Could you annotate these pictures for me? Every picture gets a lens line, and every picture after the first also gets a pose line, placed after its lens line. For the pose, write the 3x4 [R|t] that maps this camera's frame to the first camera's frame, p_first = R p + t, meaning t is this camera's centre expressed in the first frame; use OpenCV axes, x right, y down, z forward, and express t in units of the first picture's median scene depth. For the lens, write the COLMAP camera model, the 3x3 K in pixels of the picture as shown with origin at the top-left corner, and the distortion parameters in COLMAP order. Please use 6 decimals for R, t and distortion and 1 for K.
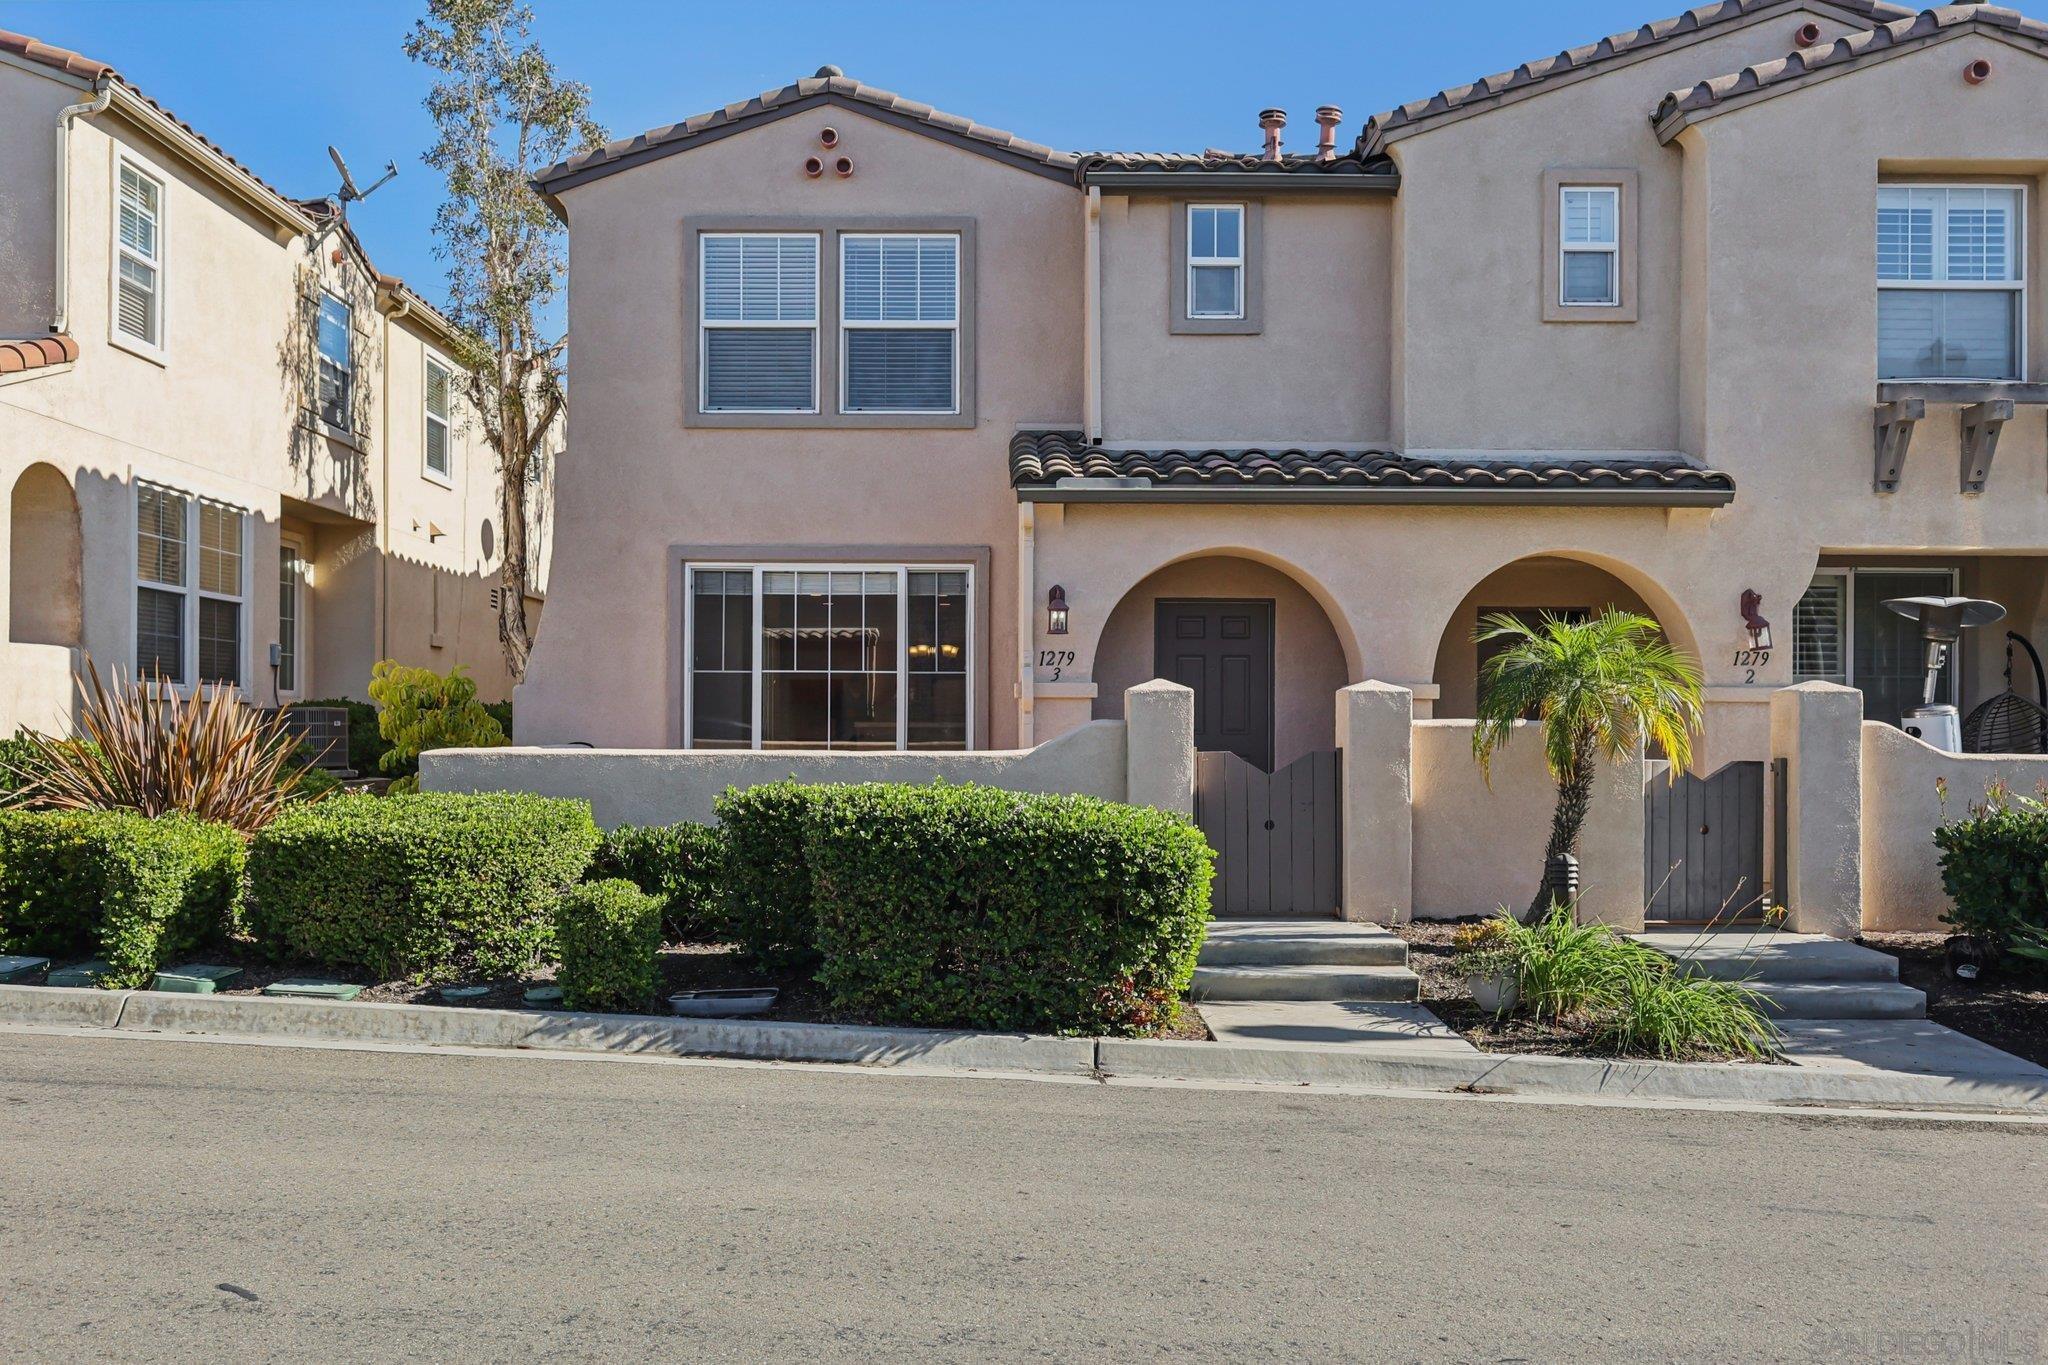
lens RADIAL K [[1681.9, 0, 1024.2], [0, 1681.9, 704.4], [0, 0, 1]] dist [0.011940, -0.024223]
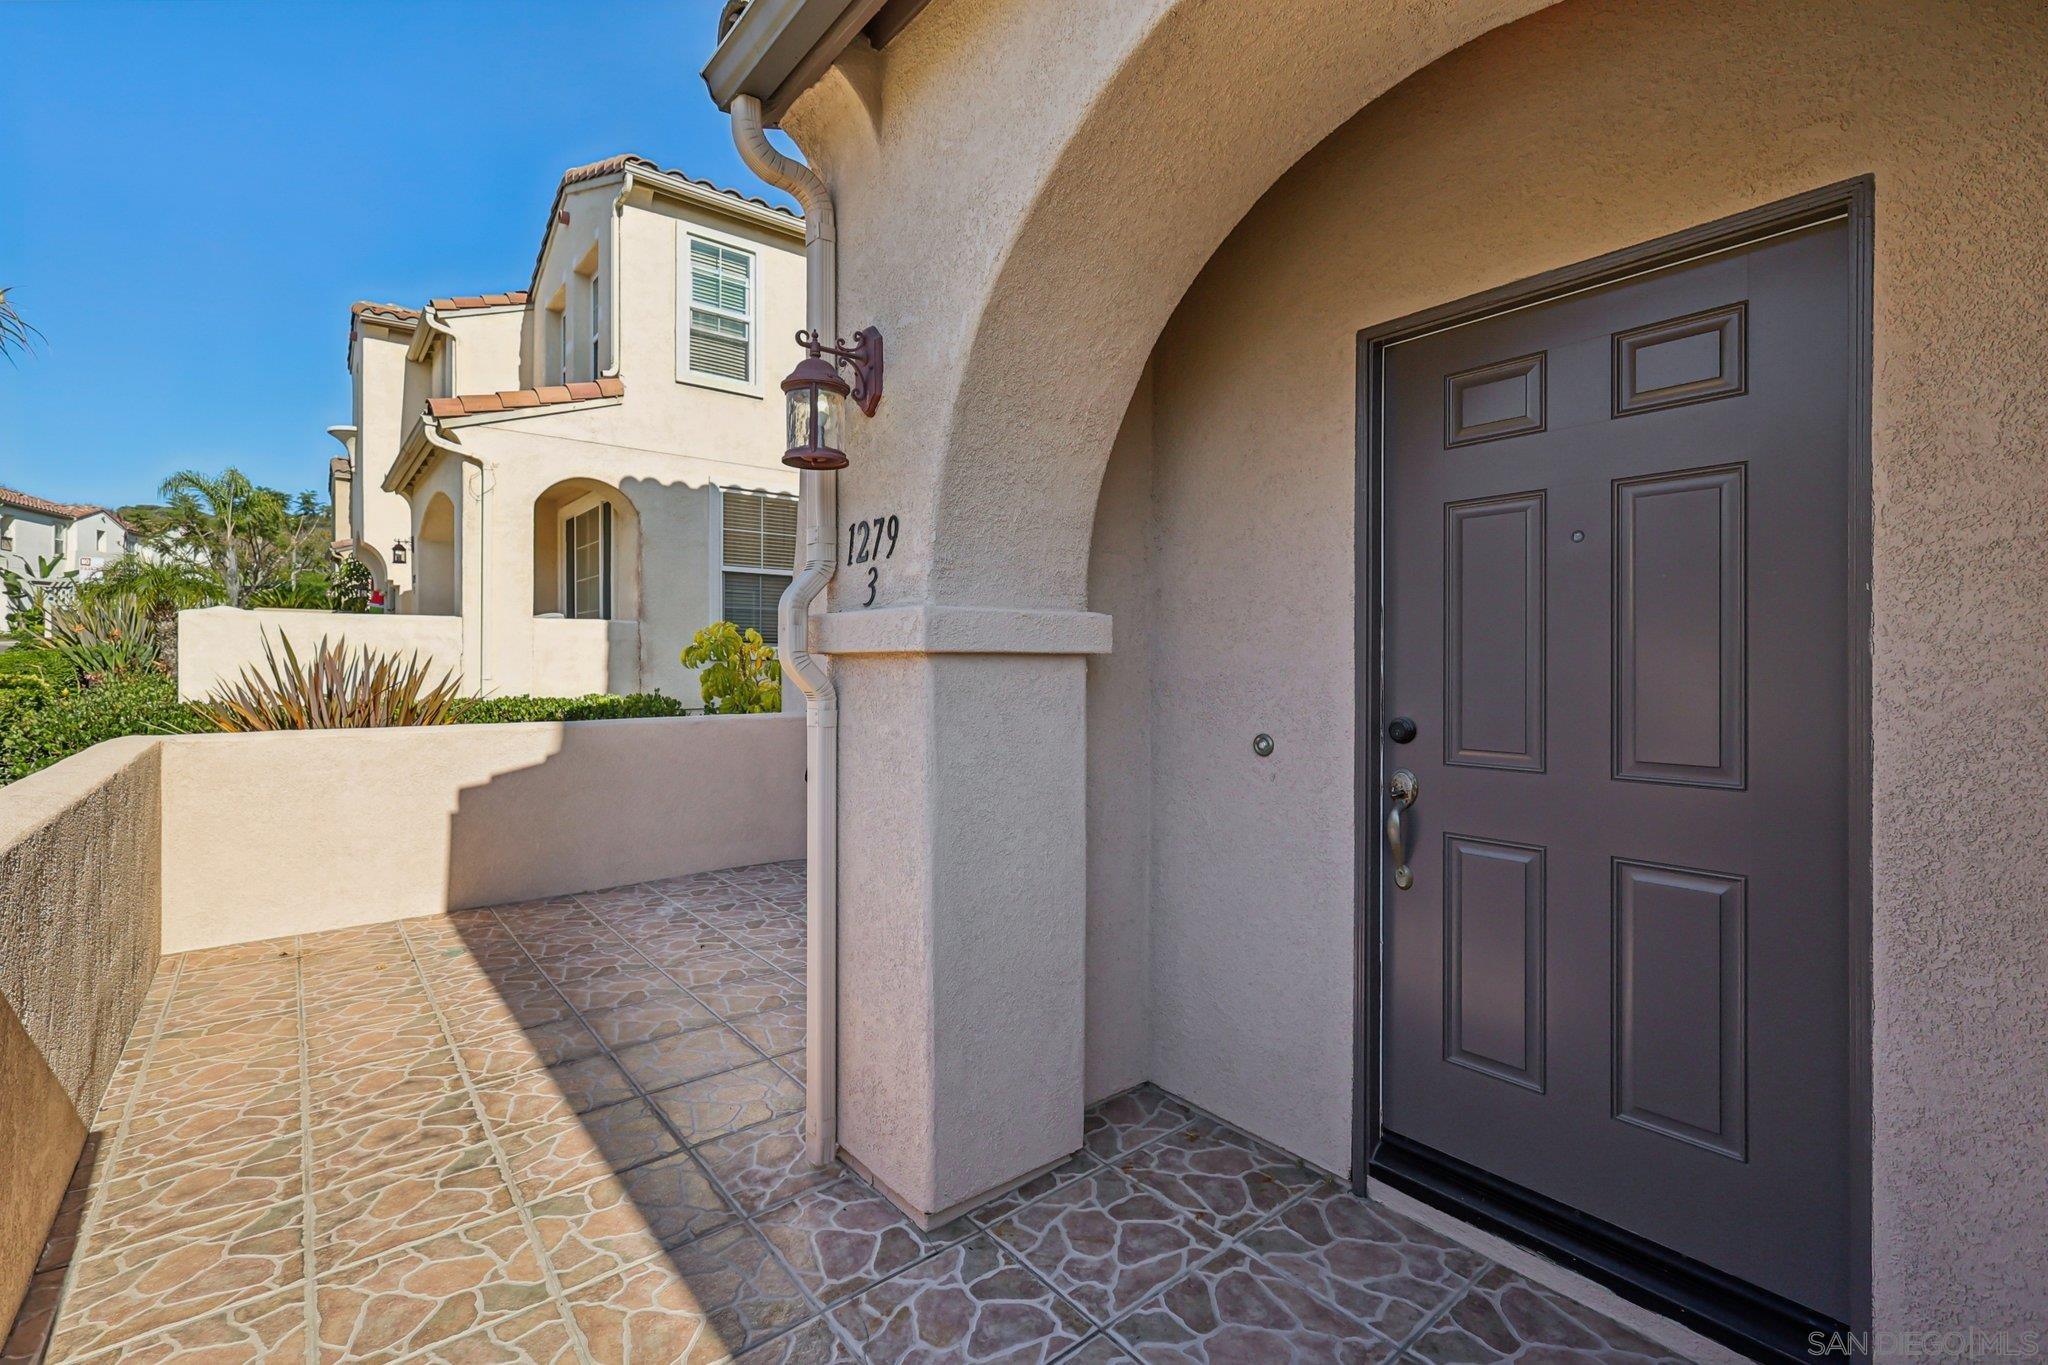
lens RADIAL K [[911.8, 0, 1005.1], [0, 911.8, 659.9], [0, 0, 1]] dist [0.019626, 0.000434]
pose [[0.615623, -0.004642, -0.788027, 0.179147], [0.010951, 0.999936, 0.002664, -0.002363], [0.787964, -0.010270, 0.615635, 0.867379]]
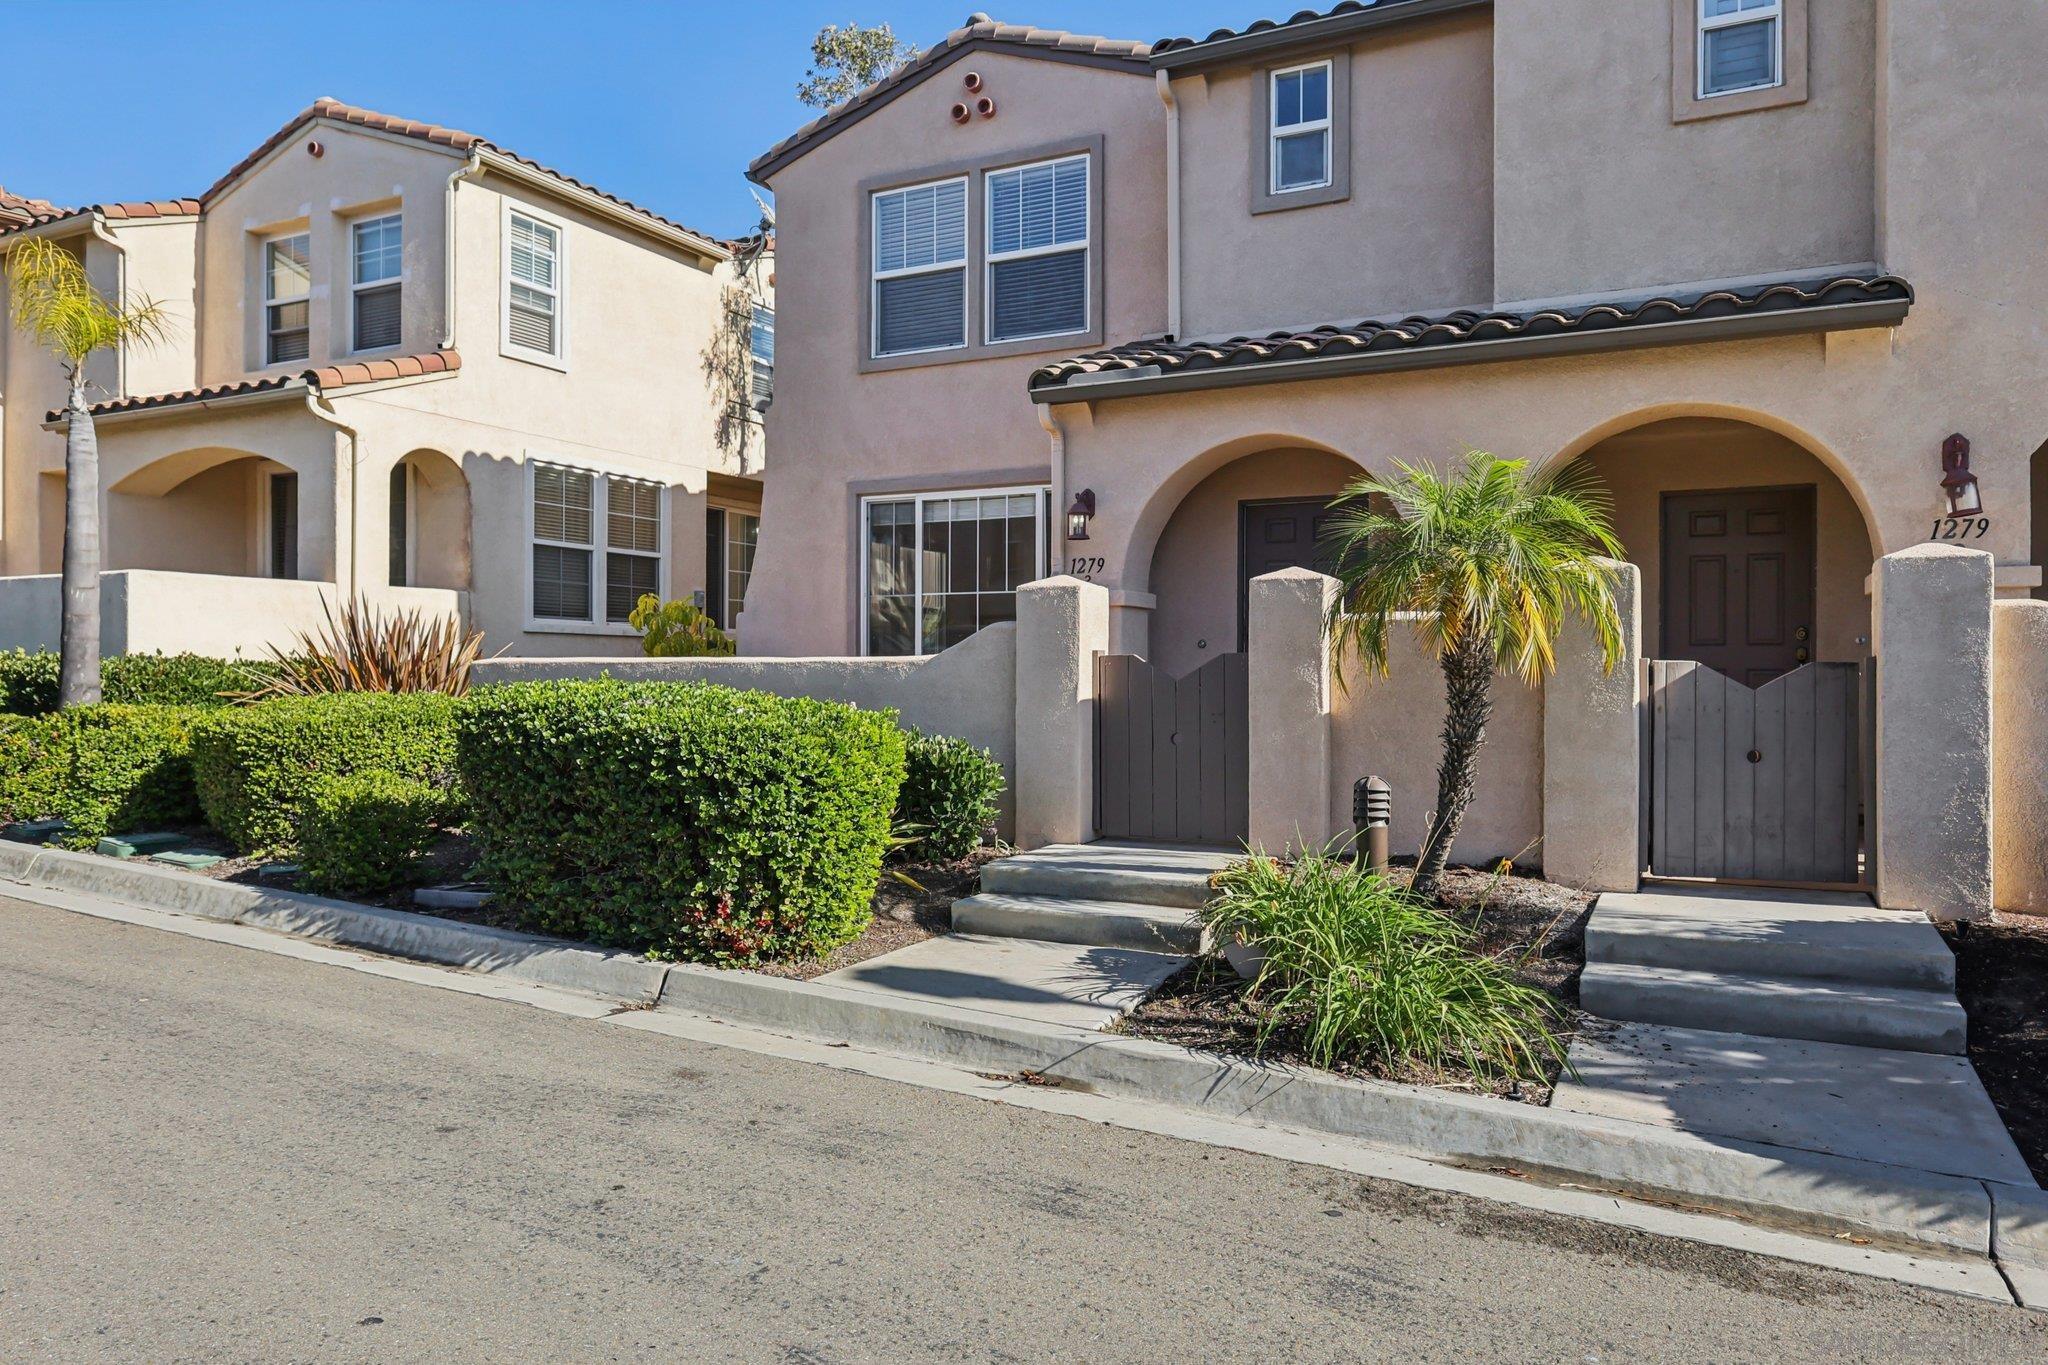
lens RADIAL K [[1379.8, 0, 1026.2], [0, 1379.8, 664.0], [0, 0, 1]] dist [0.007933, -0.005744]
pose [[0.890825, -0.006553, -0.454300, 0.330810], [0.008574, 0.999960, 0.002389, 0.025473], [0.454266, -0.006023, 0.890846, 0.272502]]
